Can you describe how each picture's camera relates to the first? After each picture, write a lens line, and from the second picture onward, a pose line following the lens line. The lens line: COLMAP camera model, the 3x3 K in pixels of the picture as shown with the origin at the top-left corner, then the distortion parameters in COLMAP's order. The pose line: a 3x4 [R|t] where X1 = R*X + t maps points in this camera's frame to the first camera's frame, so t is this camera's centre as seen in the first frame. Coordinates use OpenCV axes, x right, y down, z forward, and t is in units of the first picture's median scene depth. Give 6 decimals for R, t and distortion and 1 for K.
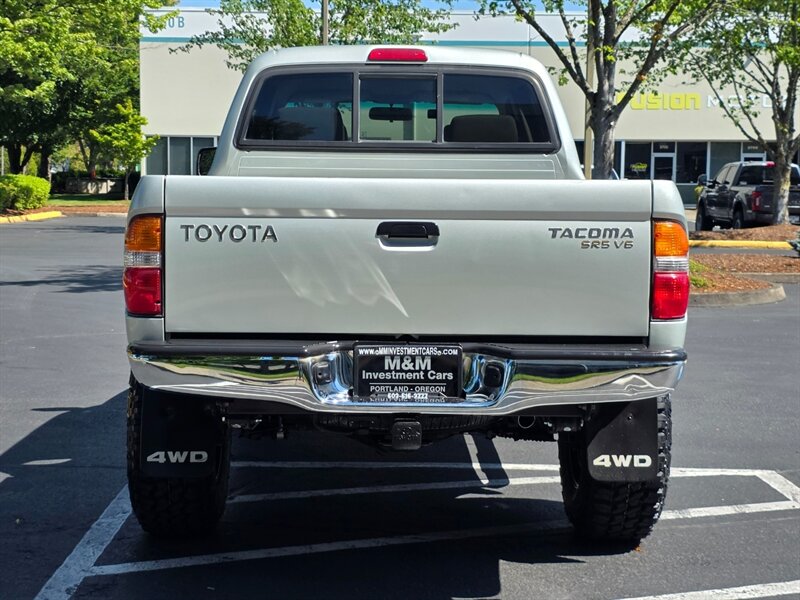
lens RADIAL K [[1464.7, 0, 395.5], [0, 1464.7, 295.8], [0, 0, 1]] dist [0.106522, 0.000000]
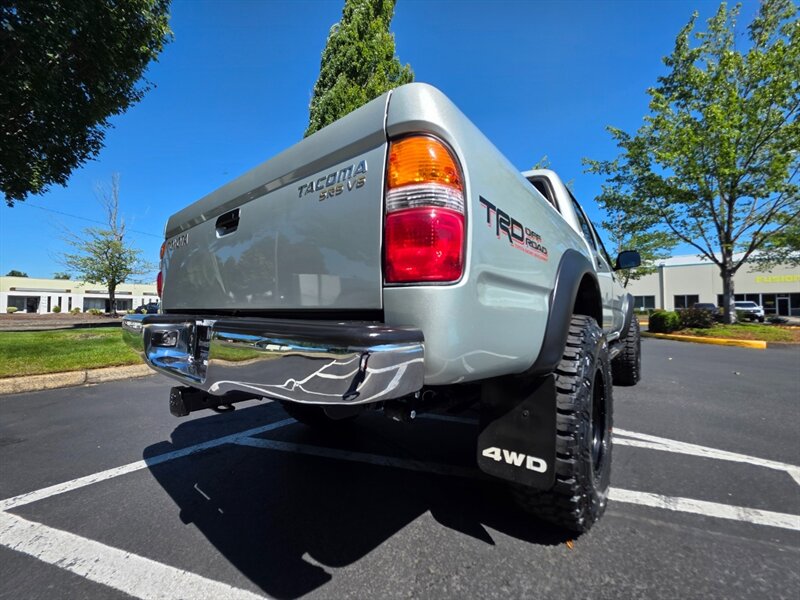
lens RADIAL K [[319.6, 0, 400.1], [0, 319.6, 299.5], [0, 0, 1]] dist [0.001832, 0.001011]
pose [[0.762171, -0.029935, -0.646684, 0.237507], [-0.047975, 0.993572, -0.102534, 0.032798], [0.645596, 0.109173, 0.755835, 0.780047]]
